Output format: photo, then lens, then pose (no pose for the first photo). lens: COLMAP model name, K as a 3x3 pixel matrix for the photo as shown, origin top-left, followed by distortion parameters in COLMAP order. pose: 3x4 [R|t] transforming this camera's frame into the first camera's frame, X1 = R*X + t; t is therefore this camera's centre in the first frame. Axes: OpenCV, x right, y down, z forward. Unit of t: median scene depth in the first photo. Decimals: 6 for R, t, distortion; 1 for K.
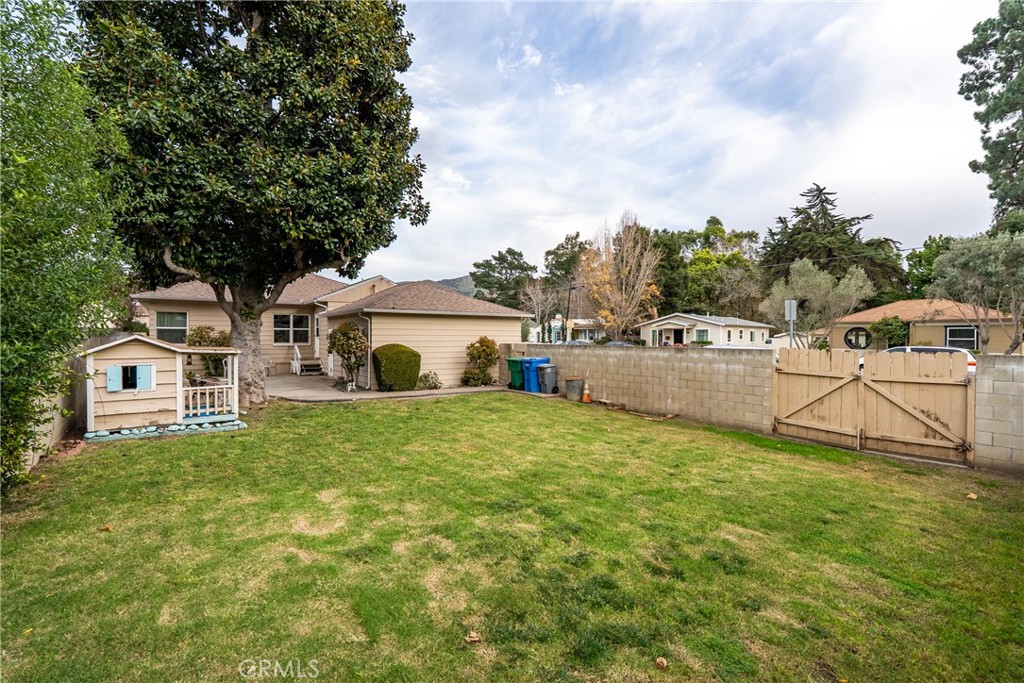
lens RADIAL K [[458.0, 0, 509.9], [0, 458.0, 338.4], [0, 0, 1]] dist [-0.006521, 0.001609]
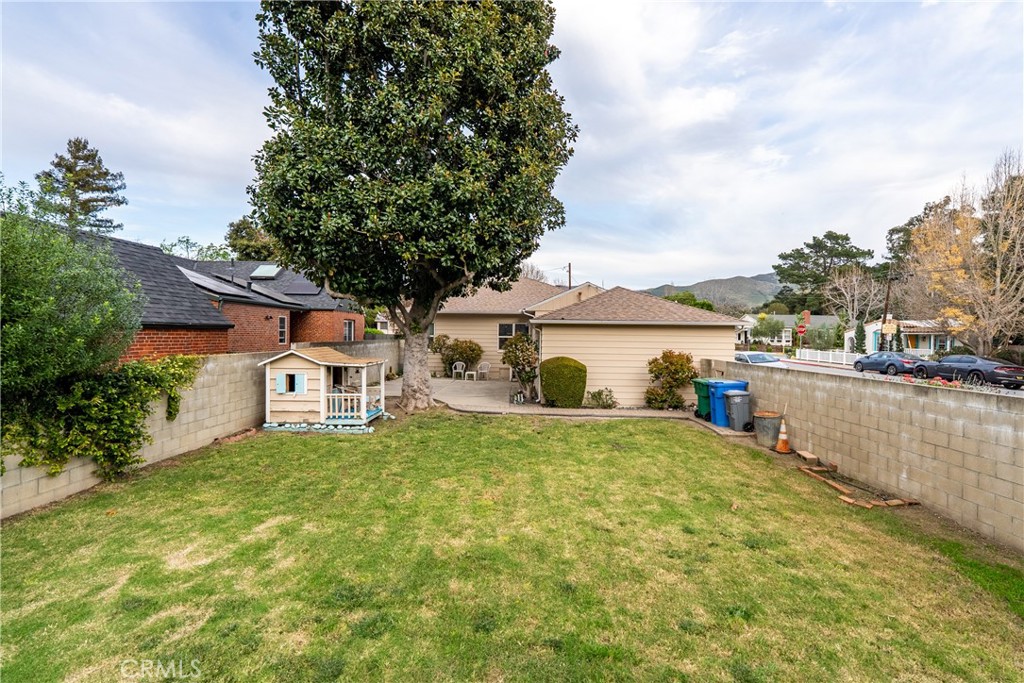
lens RADIAL K [[458.0, 0, 511.0], [0, 458.0, 342.4], [0, 0, 1]] dist [-0.006521, 0.001609]
pose [[0.804311, 0.015067, -0.594017, 0.313074], [-0.011547, 0.999886, 0.009727, -0.036048], [0.594096, -0.000964, 0.804393, 0.254024]]
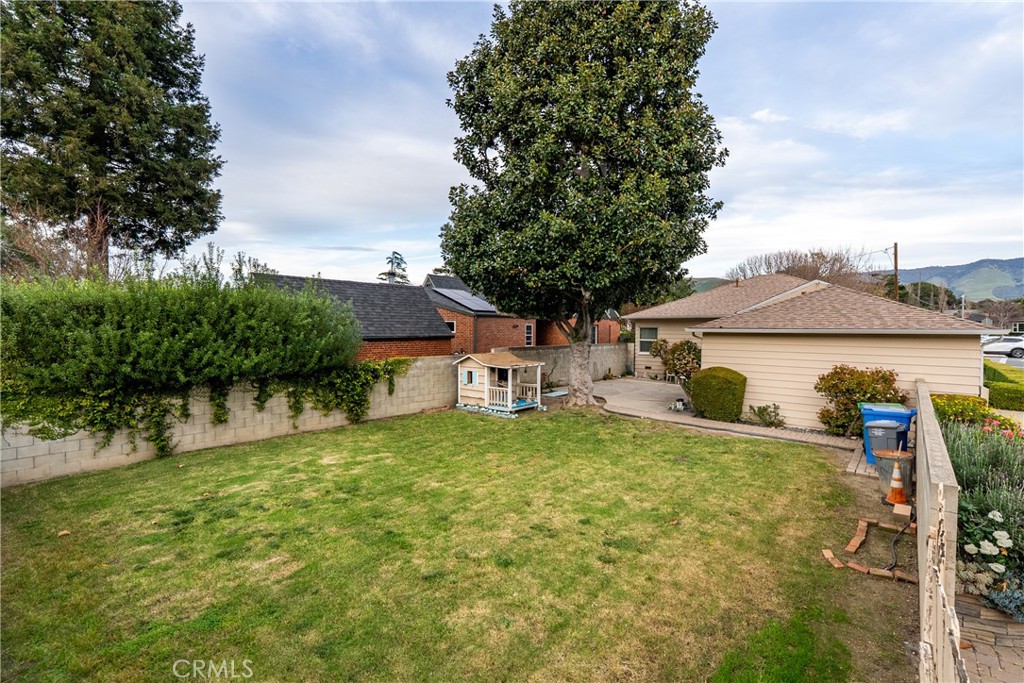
lens RADIAL K [[458.0, 0, 509.3], [0, 458.0, 341.6], [0, 0, 1]] dist [-0.006521, 0.001609]
pose [[0.230430, 0.024705, -0.972775, 0.743911], [-0.009658, 0.999687, 0.023100, -0.076919], [0.973041, 0.004072, 0.230596, 0.546351]]
